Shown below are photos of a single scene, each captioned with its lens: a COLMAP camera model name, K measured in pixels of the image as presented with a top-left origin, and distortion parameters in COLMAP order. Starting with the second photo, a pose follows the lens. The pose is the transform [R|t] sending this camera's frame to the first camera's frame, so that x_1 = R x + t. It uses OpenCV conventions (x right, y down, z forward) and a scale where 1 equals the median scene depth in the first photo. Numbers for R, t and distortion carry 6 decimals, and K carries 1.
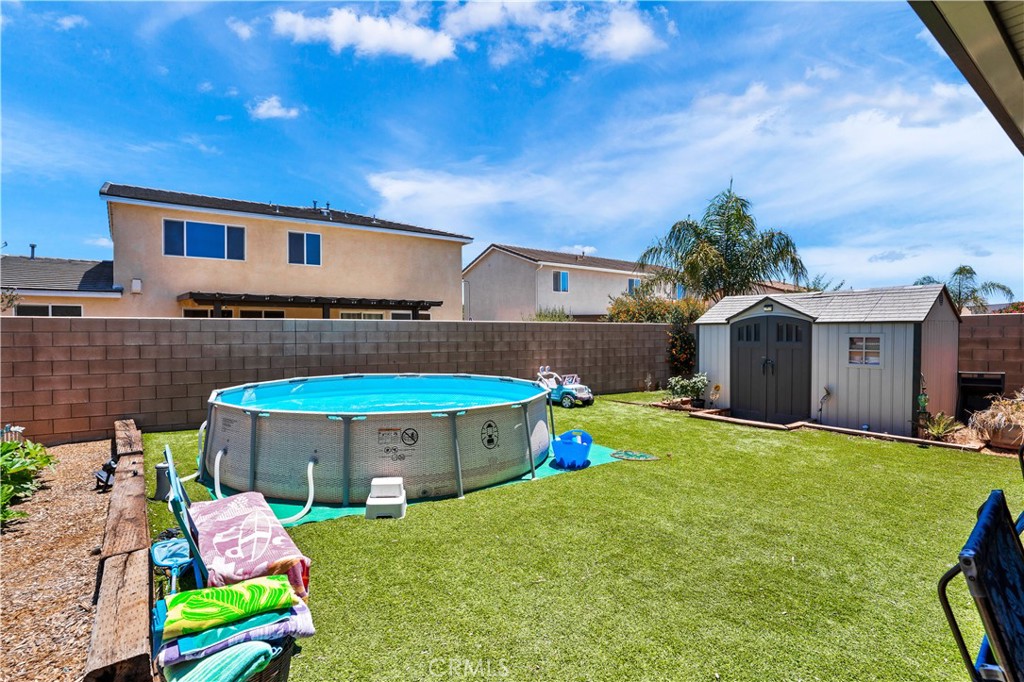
lens RADIAL K [[513.6, 0, 505.6], [0, 513.6, 343.7], [0, 0, 1]] dist [-0.080397, 0.038136]
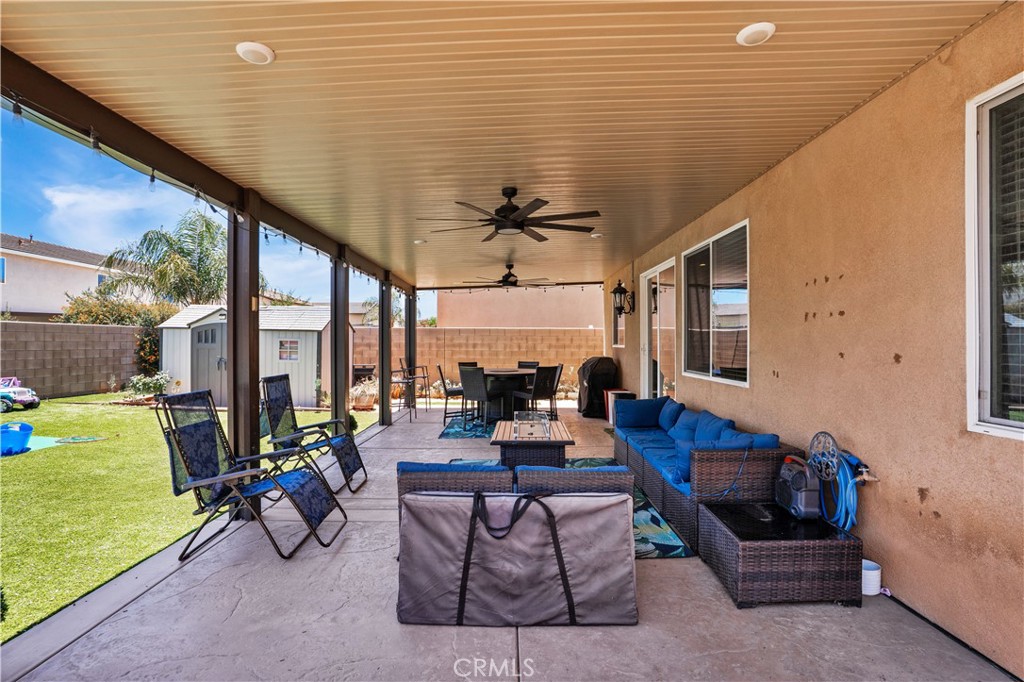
lens RADIAL K [[513.6, 0, 505.6], [0, 513.6, 343.7], [0, 0, 1]] dist [-0.080397, 0.038136]
pose [[0.607967, 0.009900, 0.793900, -0.031888], [-0.000904, 0.999930, -0.011777, 0.008654], [-0.793962, 0.006443, 0.607934, -0.262763]]
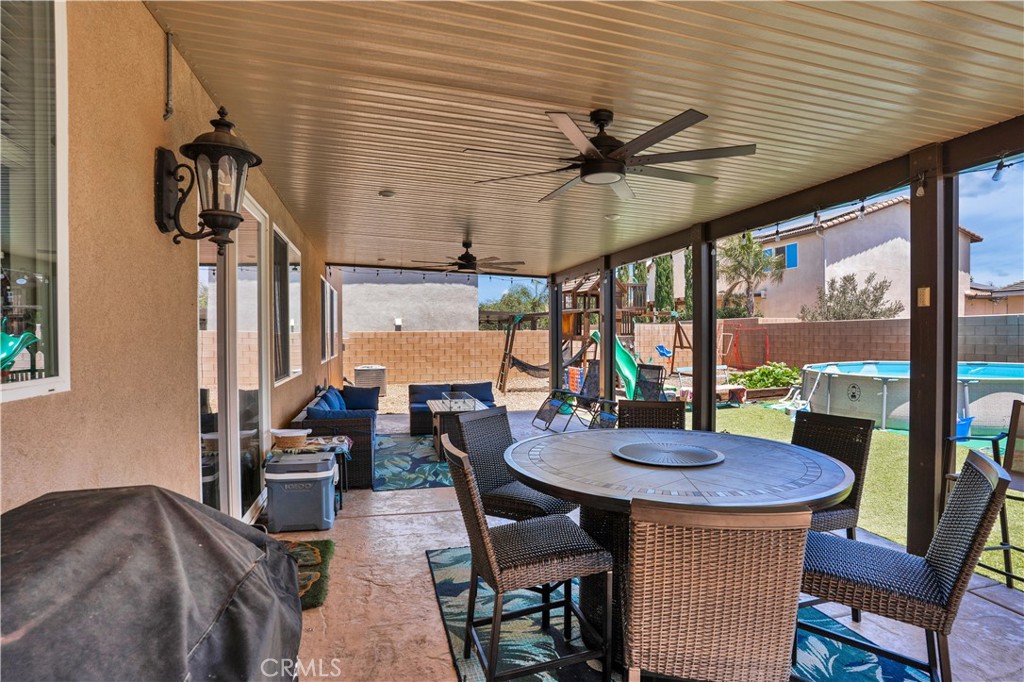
lens RADIAL K [[513.6, 0, 505.6], [0, 513.6, 343.7], [0, 0, 1]] dist [-0.080397, 0.038136]
pose [[-0.381099, 0.028203, -0.924104, 0.855801], [0.000812, 0.999544, 0.030170, -0.012607], [0.924534, 0.010747, -0.380949, 0.265946]]
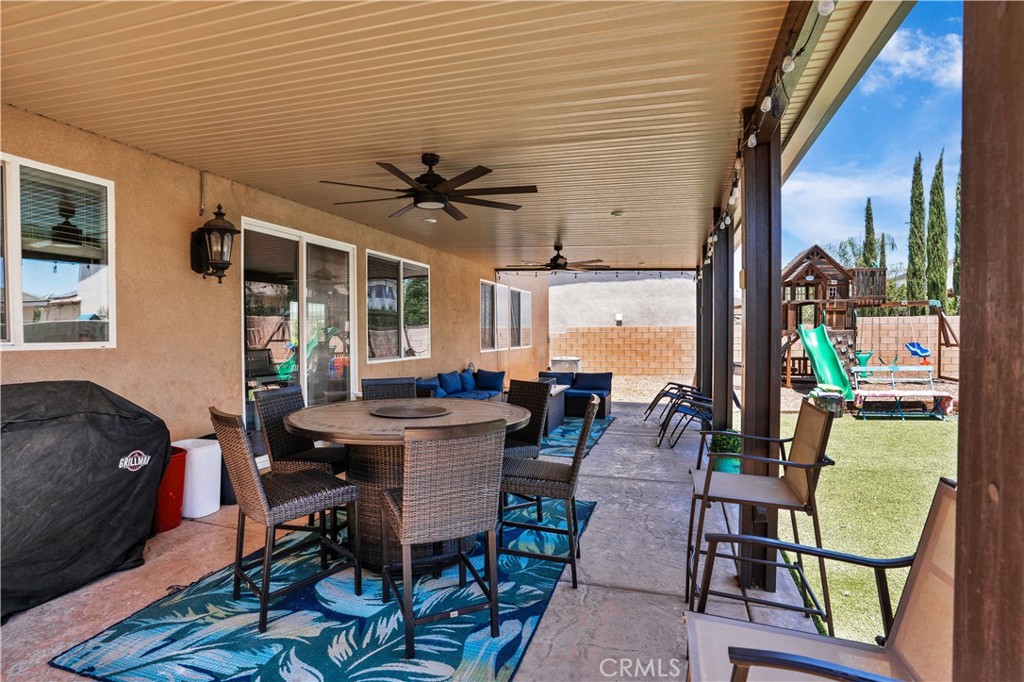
lens RADIAL K [[506.8, 0, 512.0], [0, 506.8, 341.0], [0, 0, 1]] dist [-0.073779, 0.036250]
pose [[-0.813726, 0.023983, -0.580753, 0.752900], [0.007450, 0.999497, 0.030837, -0.008256], [0.581201, 0.020766, -0.813495, 0.517005]]
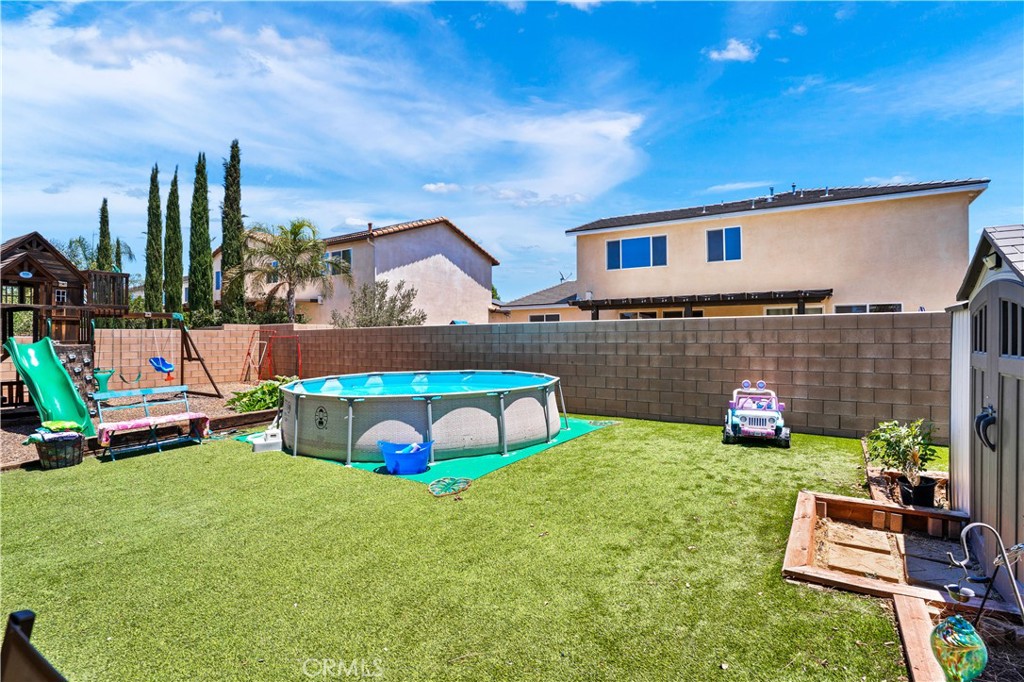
lens RADIAL K [[513.6, 0, 505.6], [0, 513.6, 343.7], [0, 0, 1]] dist [-0.080397, 0.038136]
pose [[0.354782, 0.013399, -0.934853, 0.603332], [-0.007526, 0.999906, 0.011475, -0.010870], [0.934919, 0.002964, 0.354850, 0.451492]]
